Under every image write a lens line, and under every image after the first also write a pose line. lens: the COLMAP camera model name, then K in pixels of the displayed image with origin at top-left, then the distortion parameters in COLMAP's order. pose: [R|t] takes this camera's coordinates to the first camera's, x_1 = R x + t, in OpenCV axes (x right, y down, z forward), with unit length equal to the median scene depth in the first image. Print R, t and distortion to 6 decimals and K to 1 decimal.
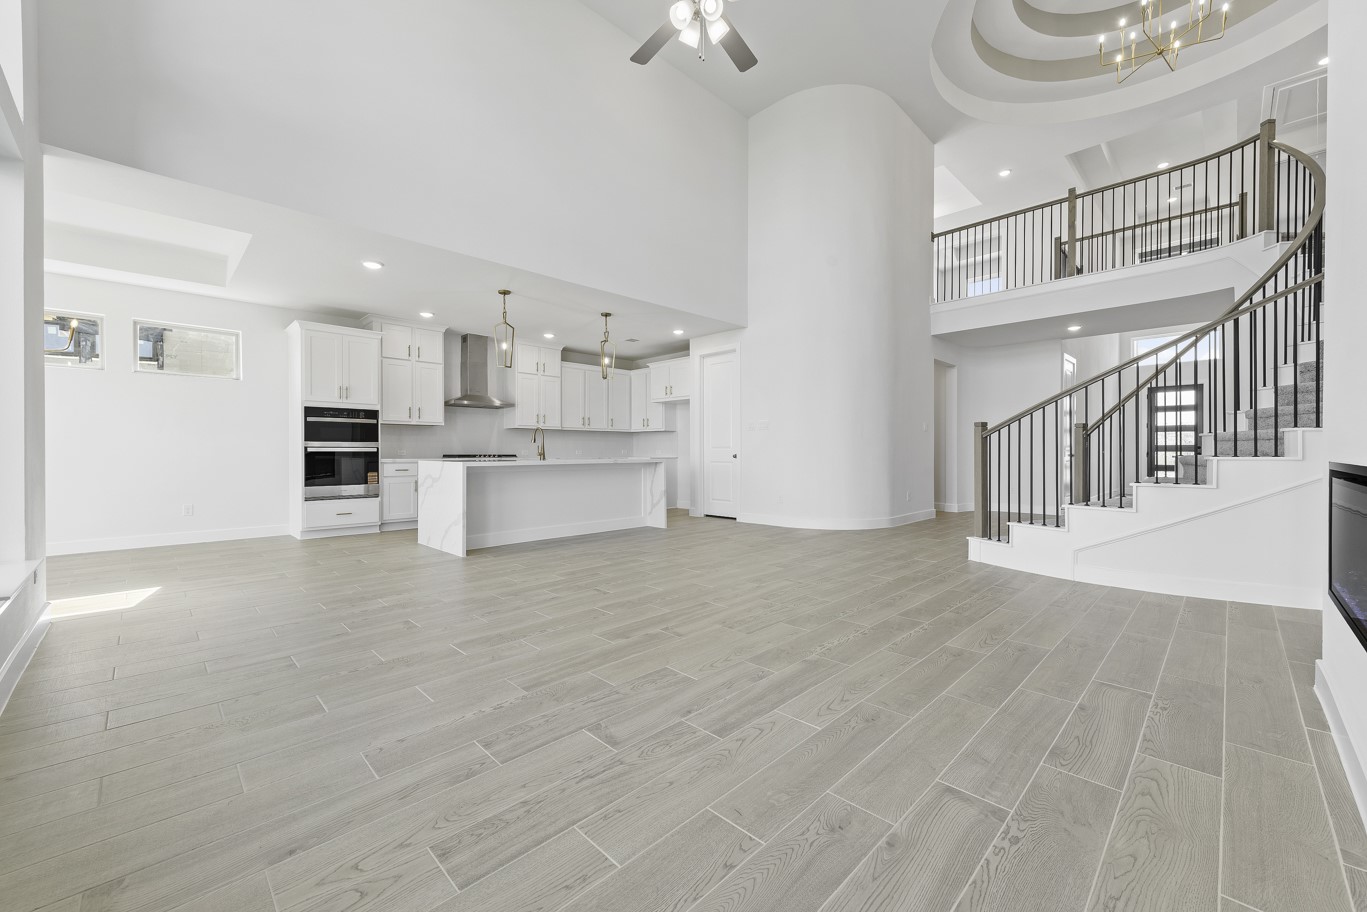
lens RADIAL K [[545.0, 0, 682.8], [0, 545.0, 452.3], [0, 0, 1]] dist [0.009321, -0.003535]
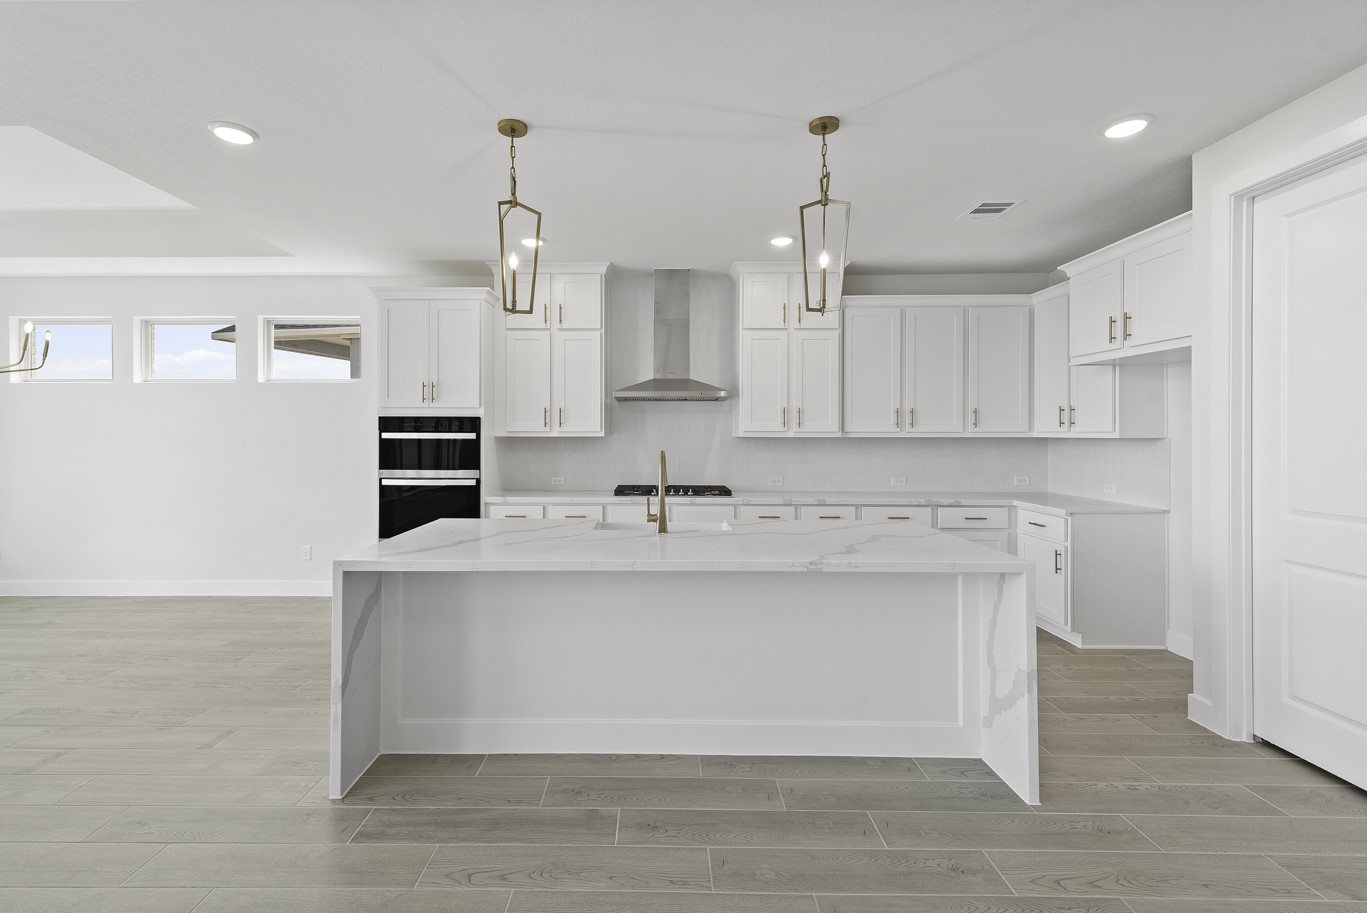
lens RADIAL K [[616.1, 0, 643.0], [0, 616.1, 435.7], [0, 0, 1]] dist [0.004005, -0.000378]
pose [[0.697046, 0.001417, -0.717025, 0.054447], [-0.002024, 0.999998, 0.000009, -0.050994], [0.717024, 0.001445, 0.697047, 0.587677]]
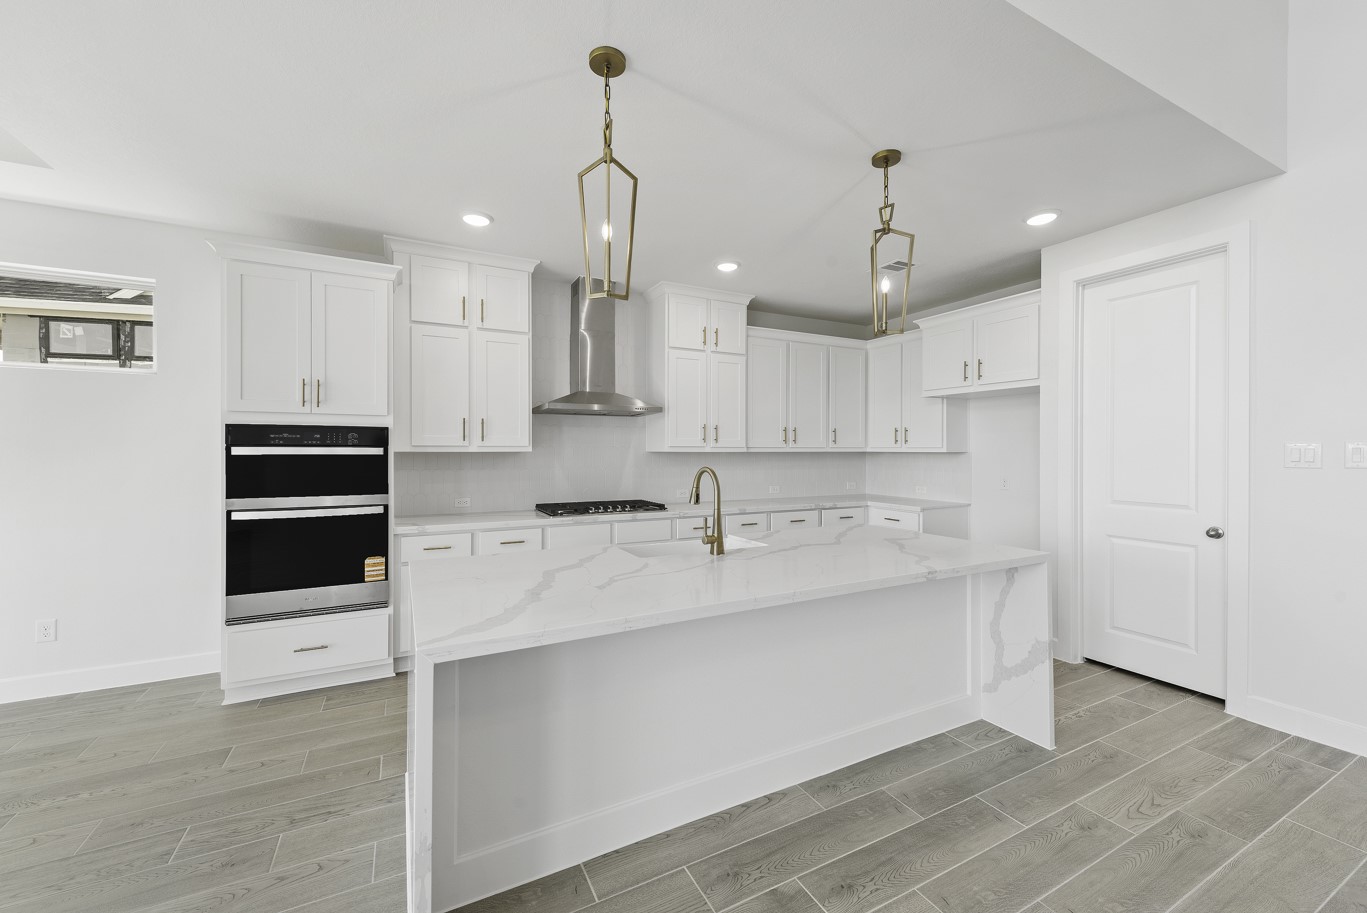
lens RADIAL K [[545.0, 0, 682.8], [0, 545.0, 452.8], [0, 0, 1]] dist [0.009321, -0.003535]
pose [[0.954925, 0.001976, -0.296840, -0.146674], [-0.001059, 0.999994, 0.003249, -0.050842], [0.296845, -0.002788, 0.954922, 0.553096]]
